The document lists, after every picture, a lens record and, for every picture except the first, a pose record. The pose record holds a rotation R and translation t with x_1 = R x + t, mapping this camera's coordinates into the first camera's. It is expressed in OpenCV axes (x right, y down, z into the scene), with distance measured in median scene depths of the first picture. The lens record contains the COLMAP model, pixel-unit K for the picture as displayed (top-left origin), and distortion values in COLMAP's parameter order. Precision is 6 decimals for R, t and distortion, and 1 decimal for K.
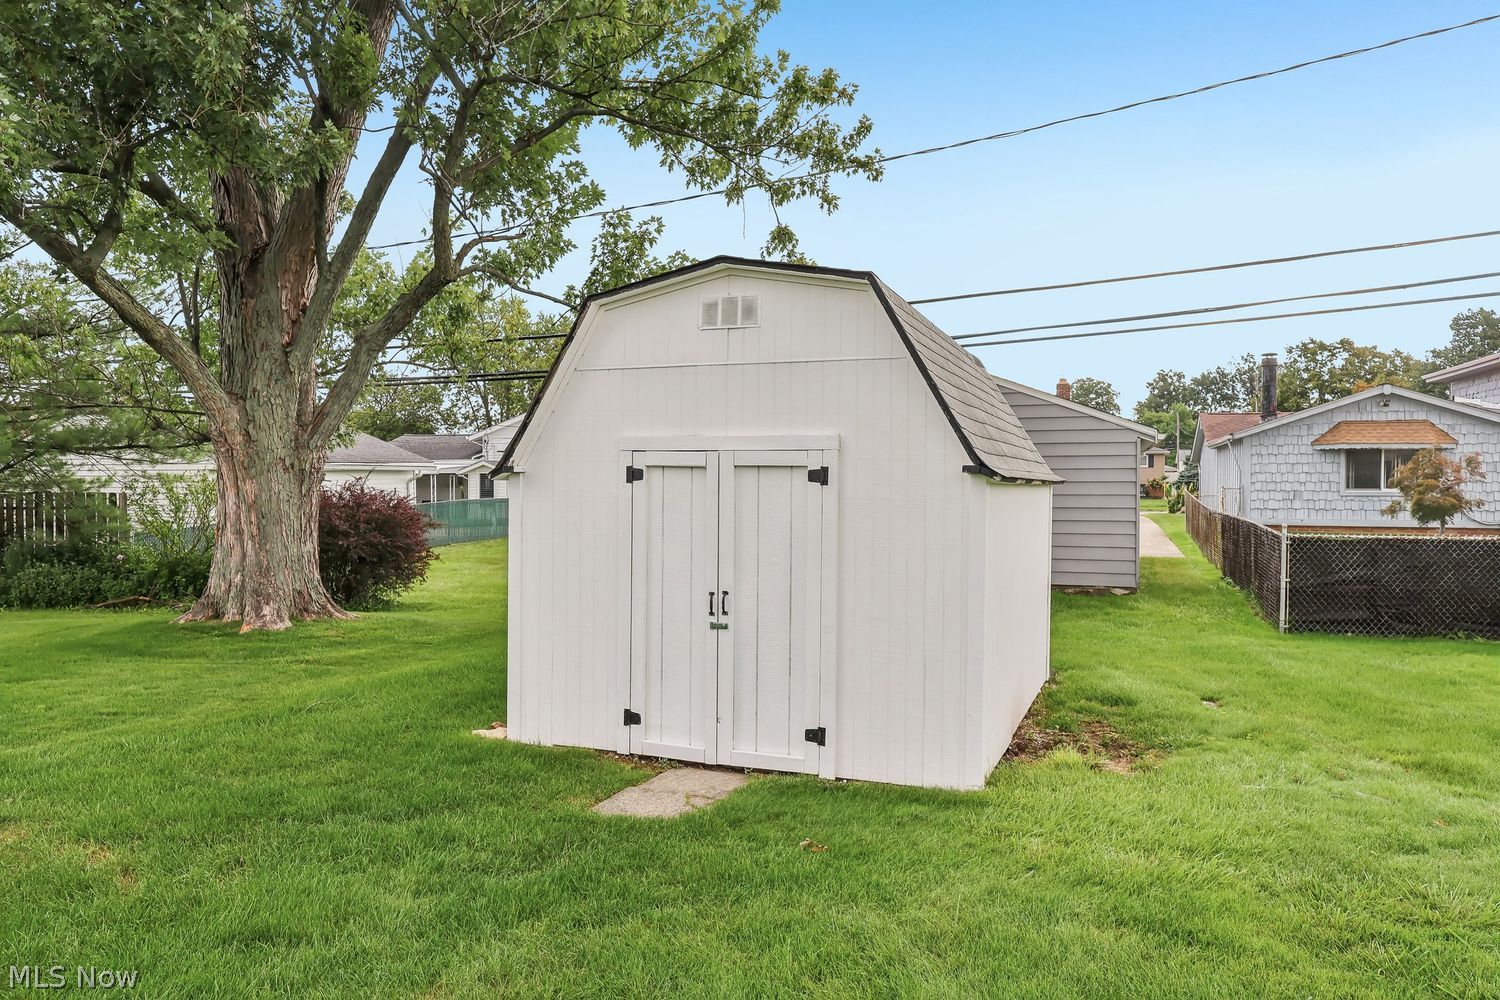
lens RADIAL K [[1023.4, 0, 753.3], [0, 1023.4, 493.7], [0, 0, 1]] dist [0.003030, -0.000167]
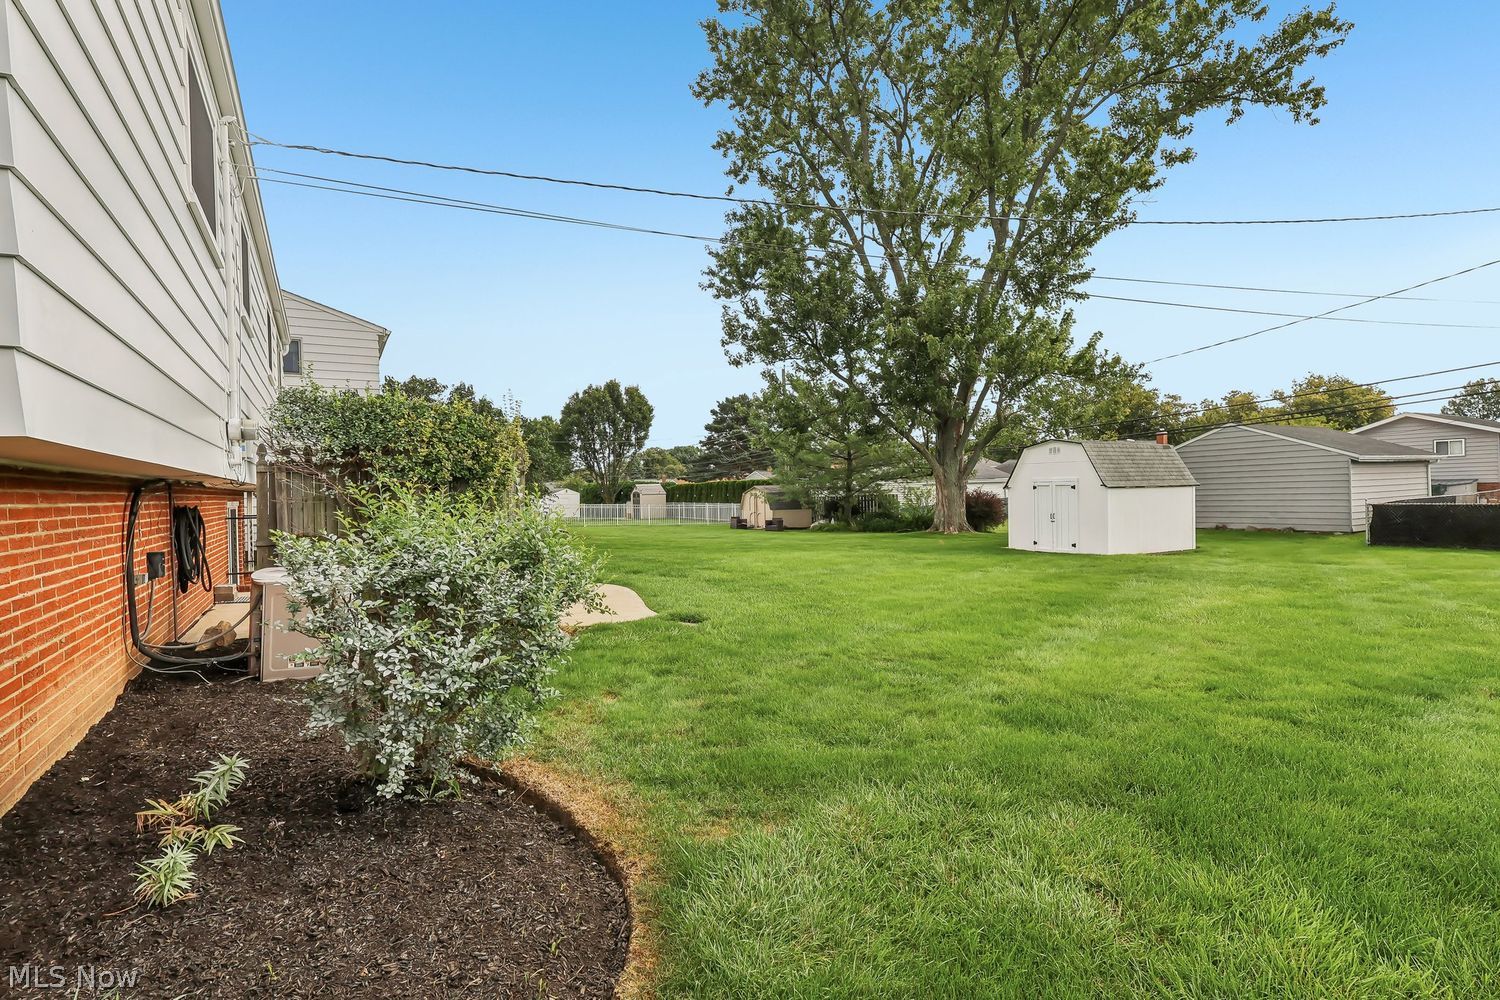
lens RADIAL K [[698.3, 0, 756.5], [0, 698.3, 494.2], [0, 0, 1]] dist [-0.001674, -0.000472]
pose [[0.771162, -0.016211, -0.636433, 0.468770], [0.017673, 0.999836, -0.004054, 0.000686], [0.636394, -0.008122, 0.771321, -1.117283]]
